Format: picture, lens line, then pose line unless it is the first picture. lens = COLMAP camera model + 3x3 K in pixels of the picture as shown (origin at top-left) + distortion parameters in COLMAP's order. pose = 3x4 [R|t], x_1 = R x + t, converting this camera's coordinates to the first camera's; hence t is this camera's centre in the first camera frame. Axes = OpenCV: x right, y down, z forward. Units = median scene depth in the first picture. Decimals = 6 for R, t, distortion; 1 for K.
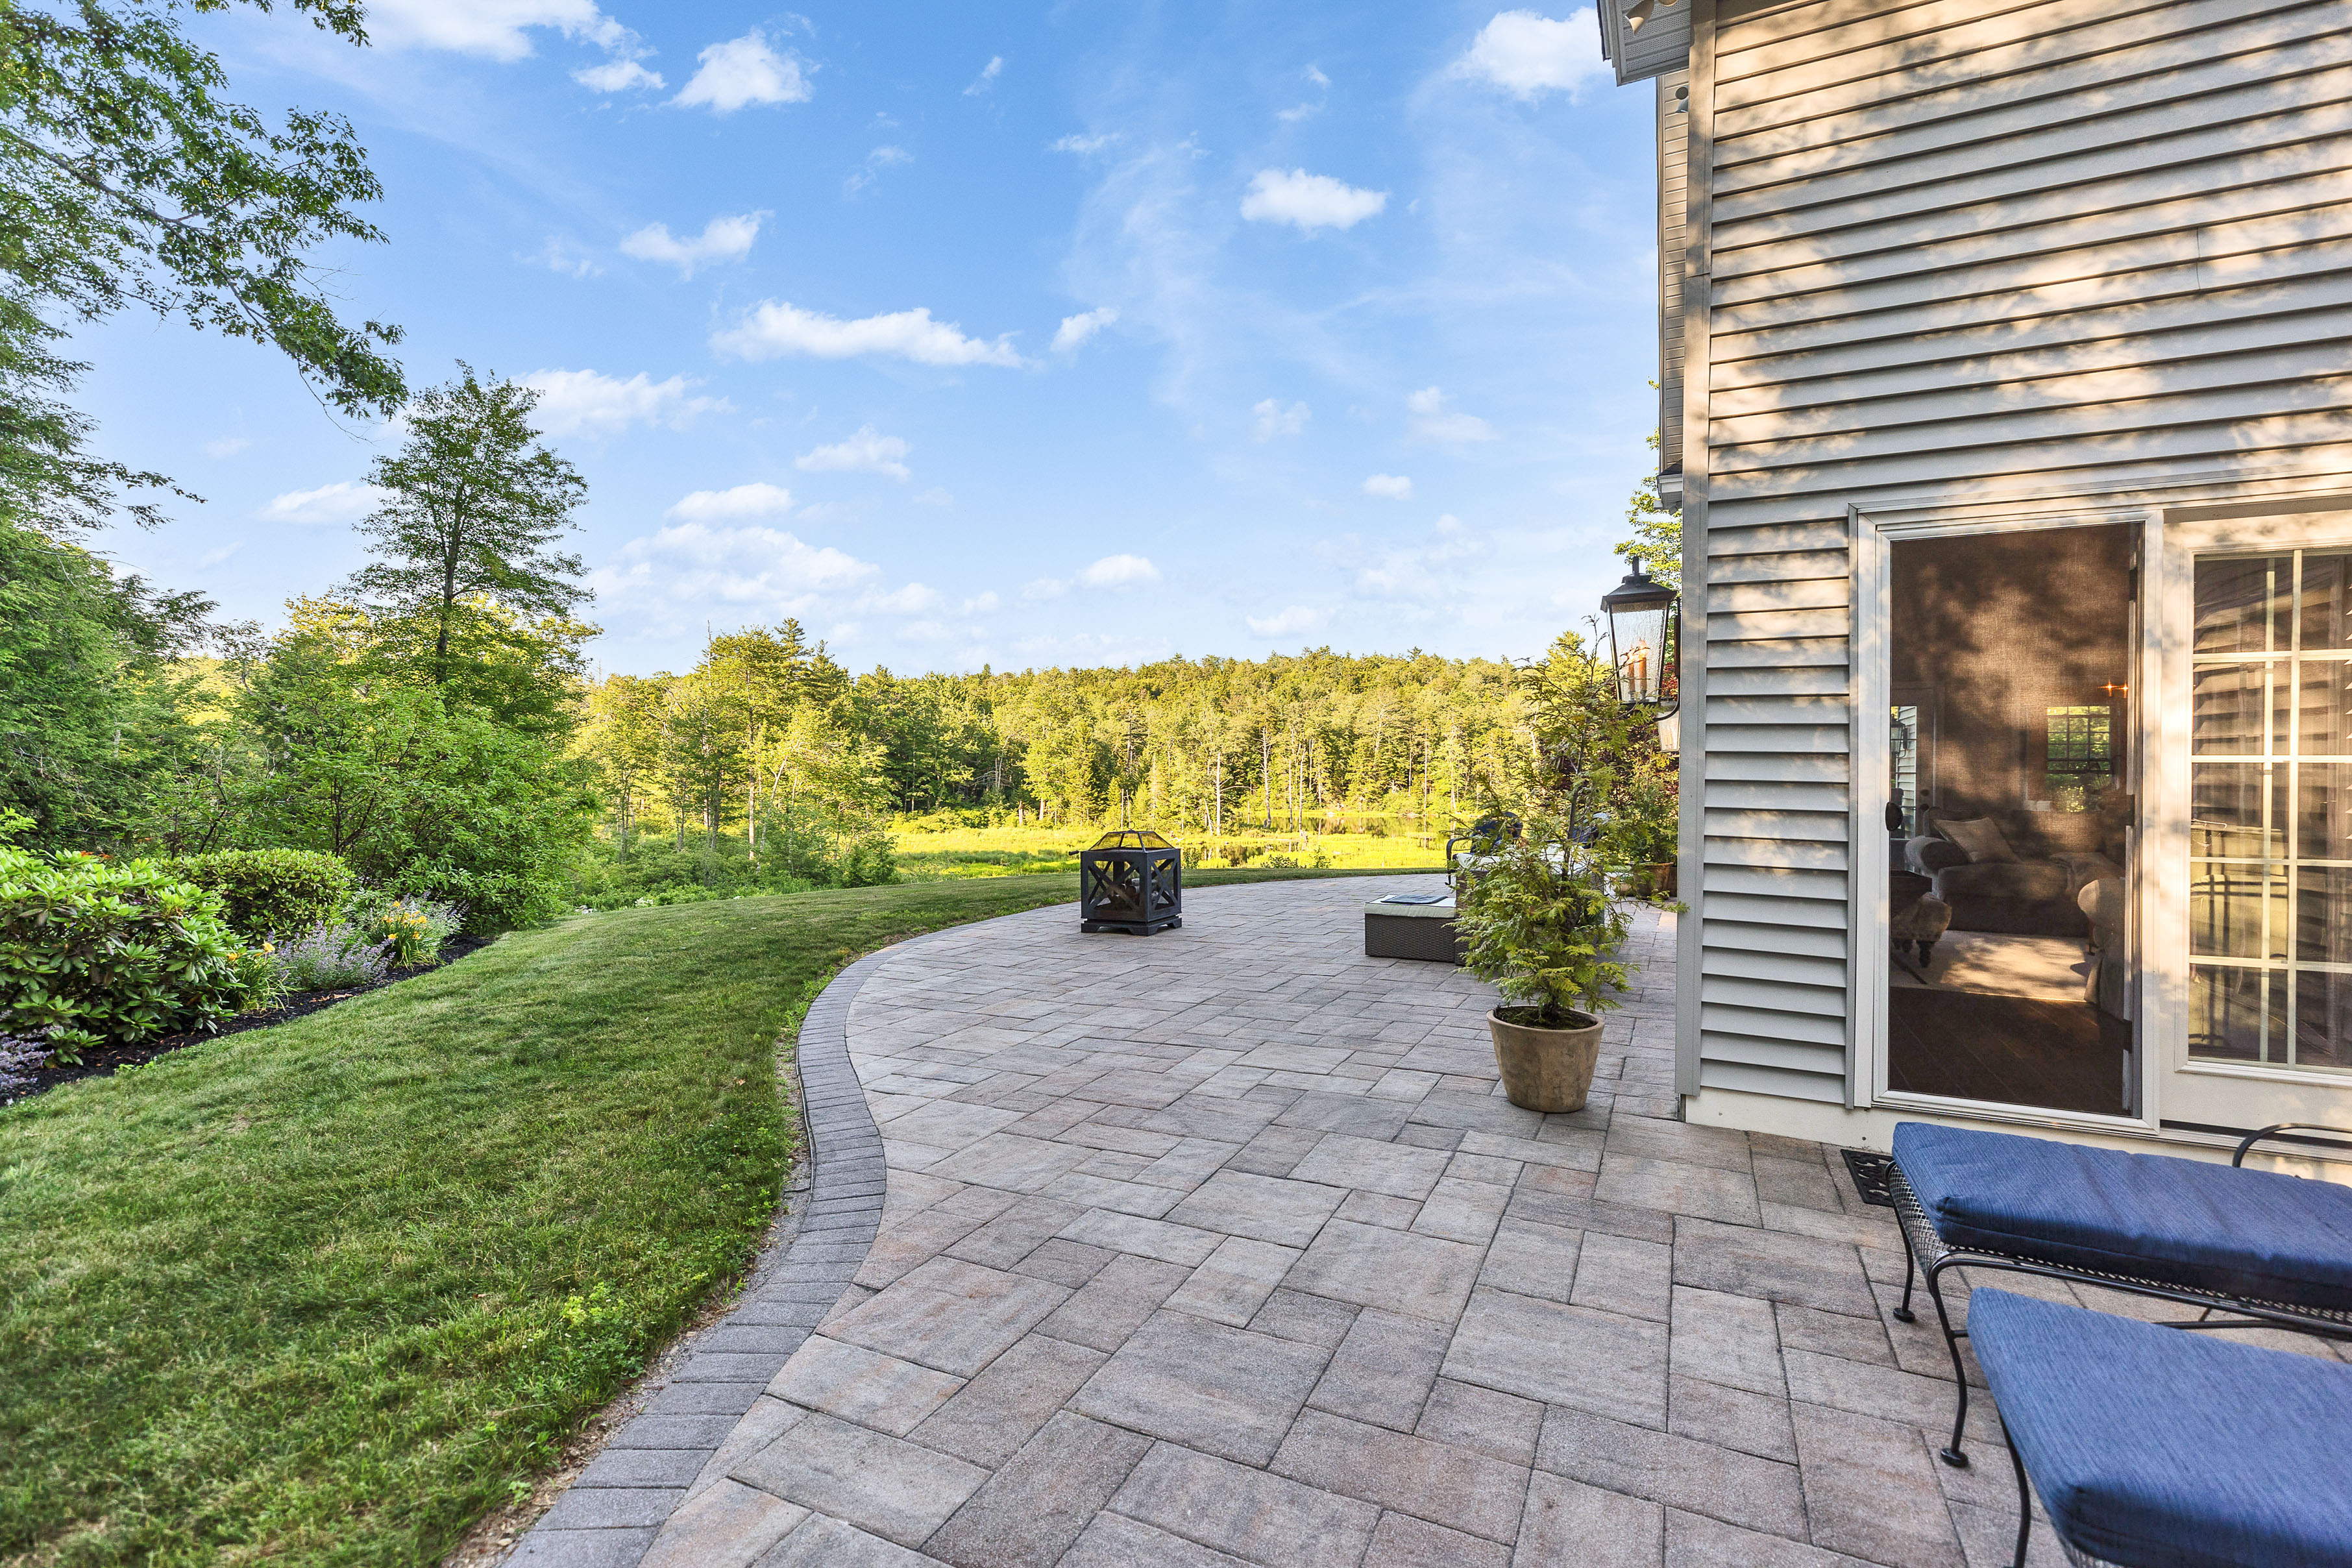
lens RADIAL K [[1052.1, 0, 1173.1], [0, 1052.1, 776.3], [0, 0, 1]] dist [0.009168, -0.001714]
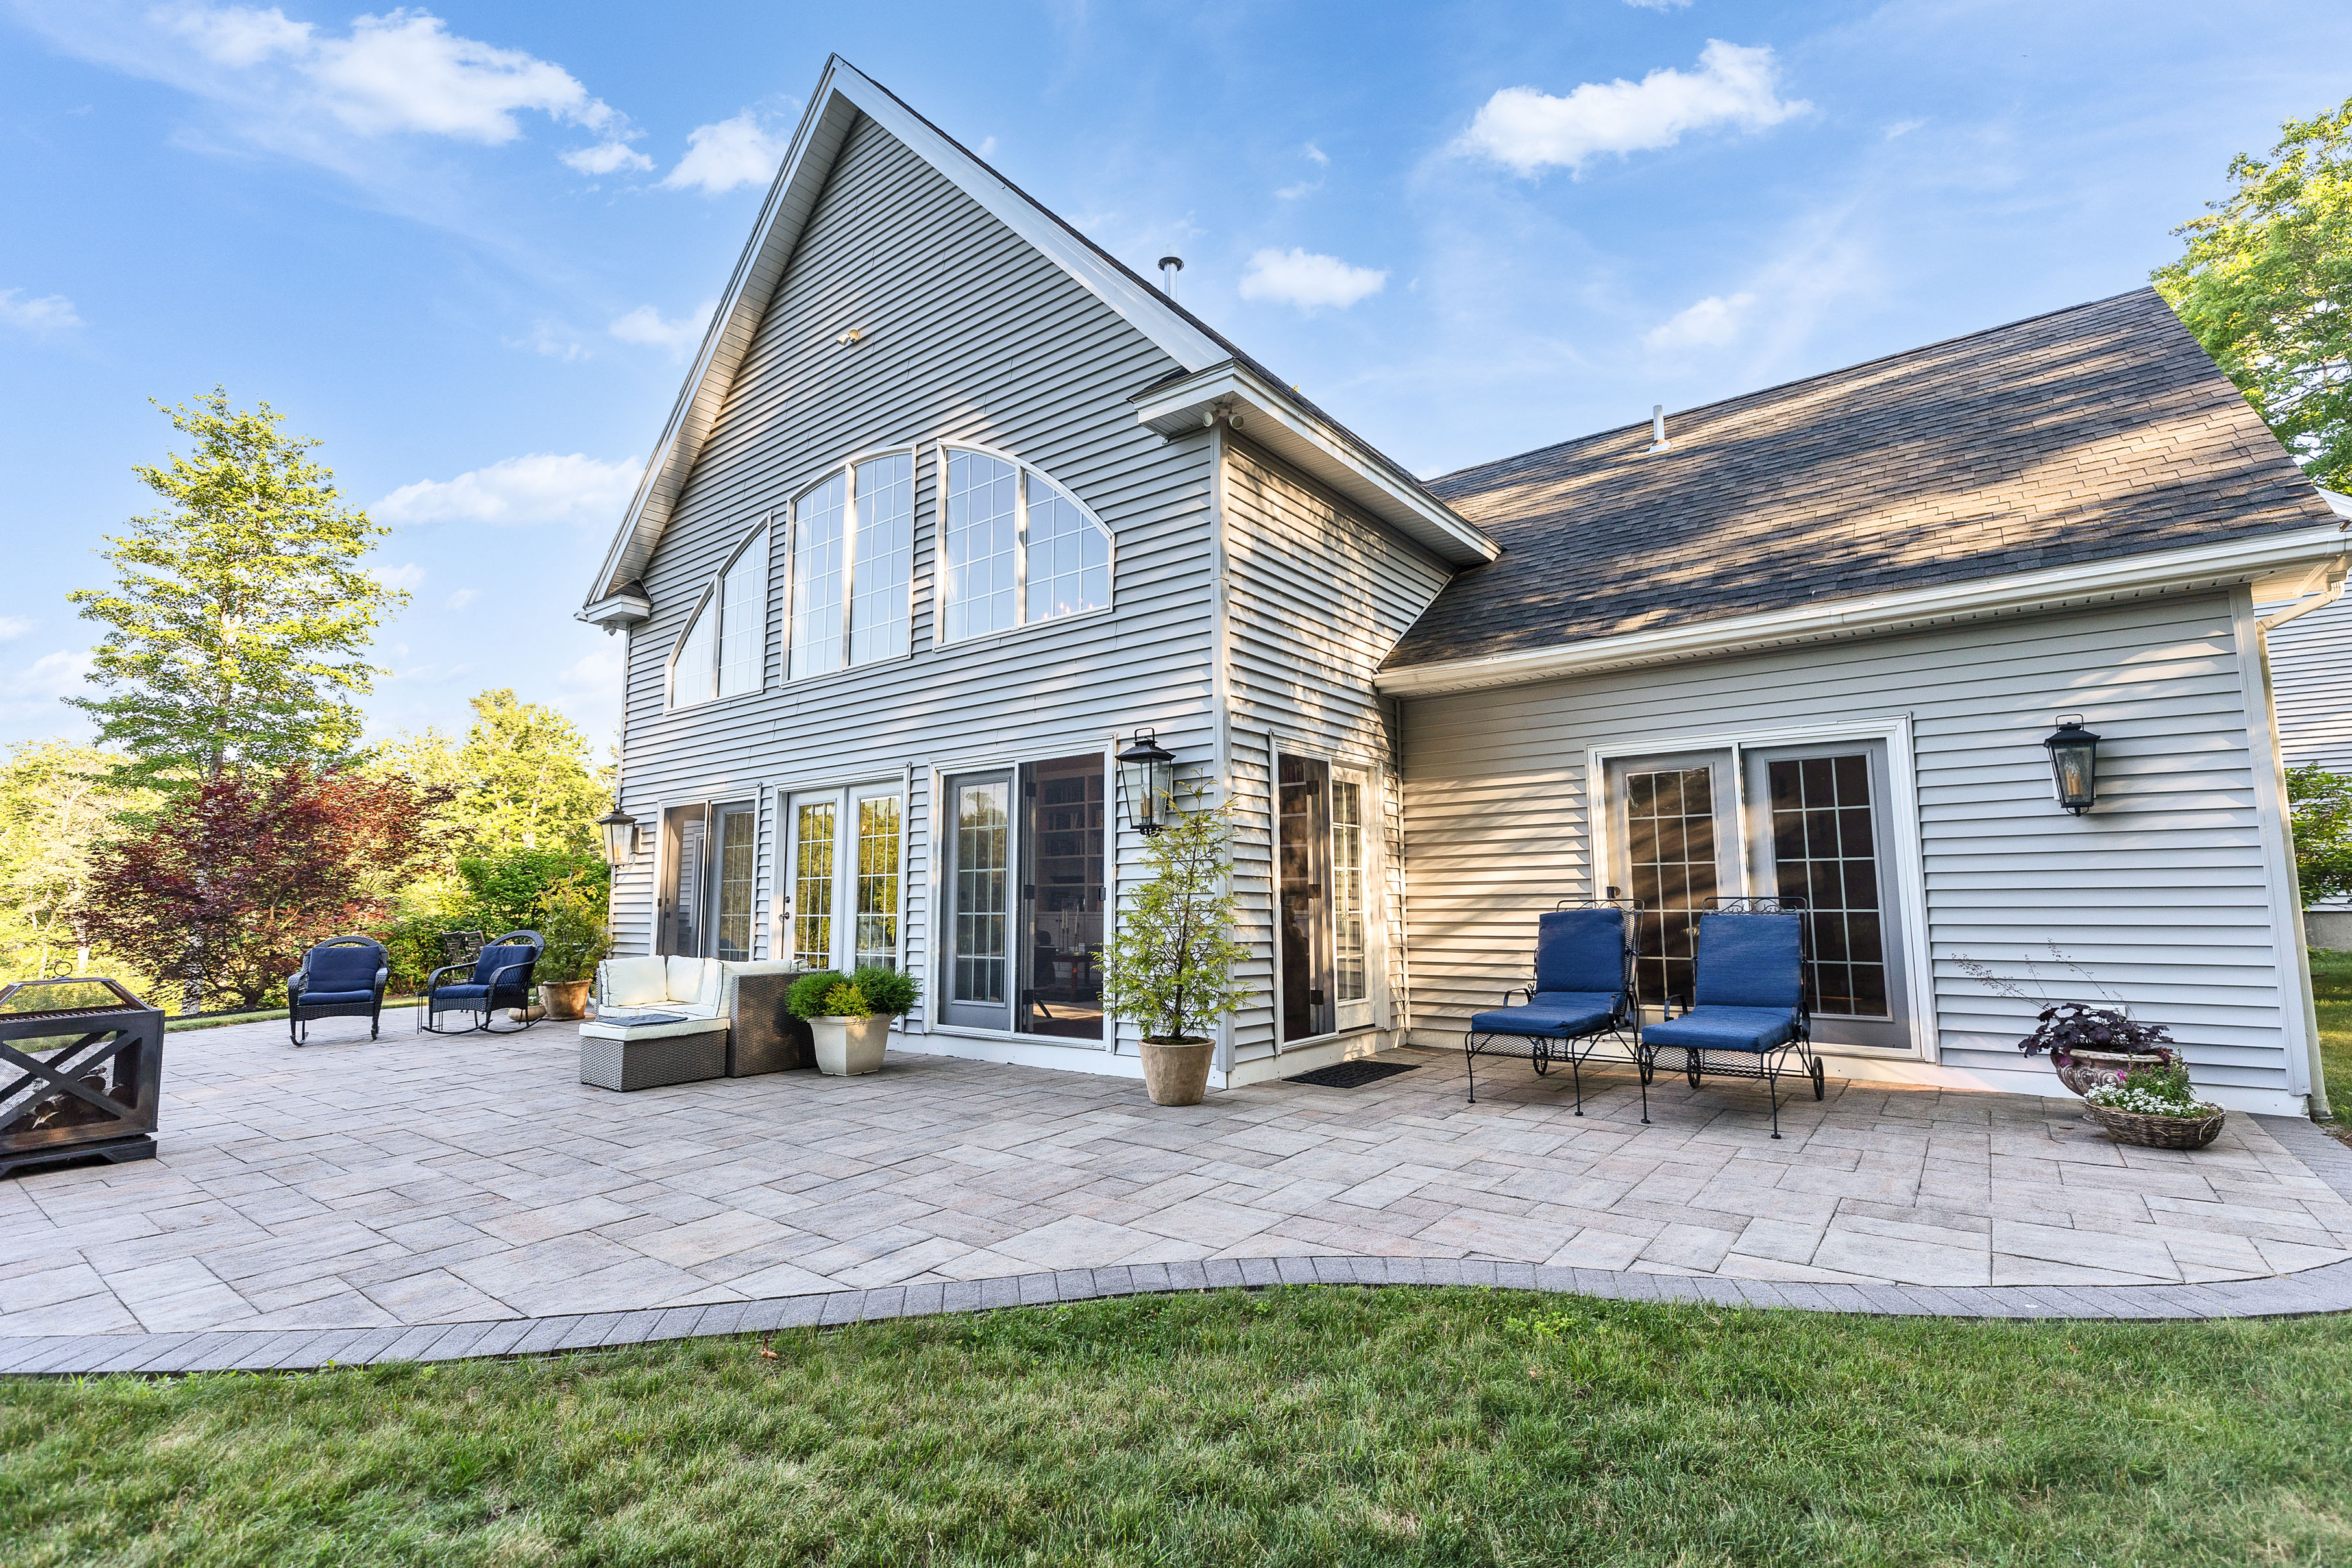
lens RADIAL K [[1052.1, 0, 1202.5], [0, 1052.1, 781.9], [0, 0, 1]] dist [0.009168, -0.001714]
pose [[0.188509, 0.107157, 0.976208, -0.158399], [0.010333, 0.993758, -0.111078, 0.005742], [-0.982017, 0.031027, 0.186225, 0.102063]]
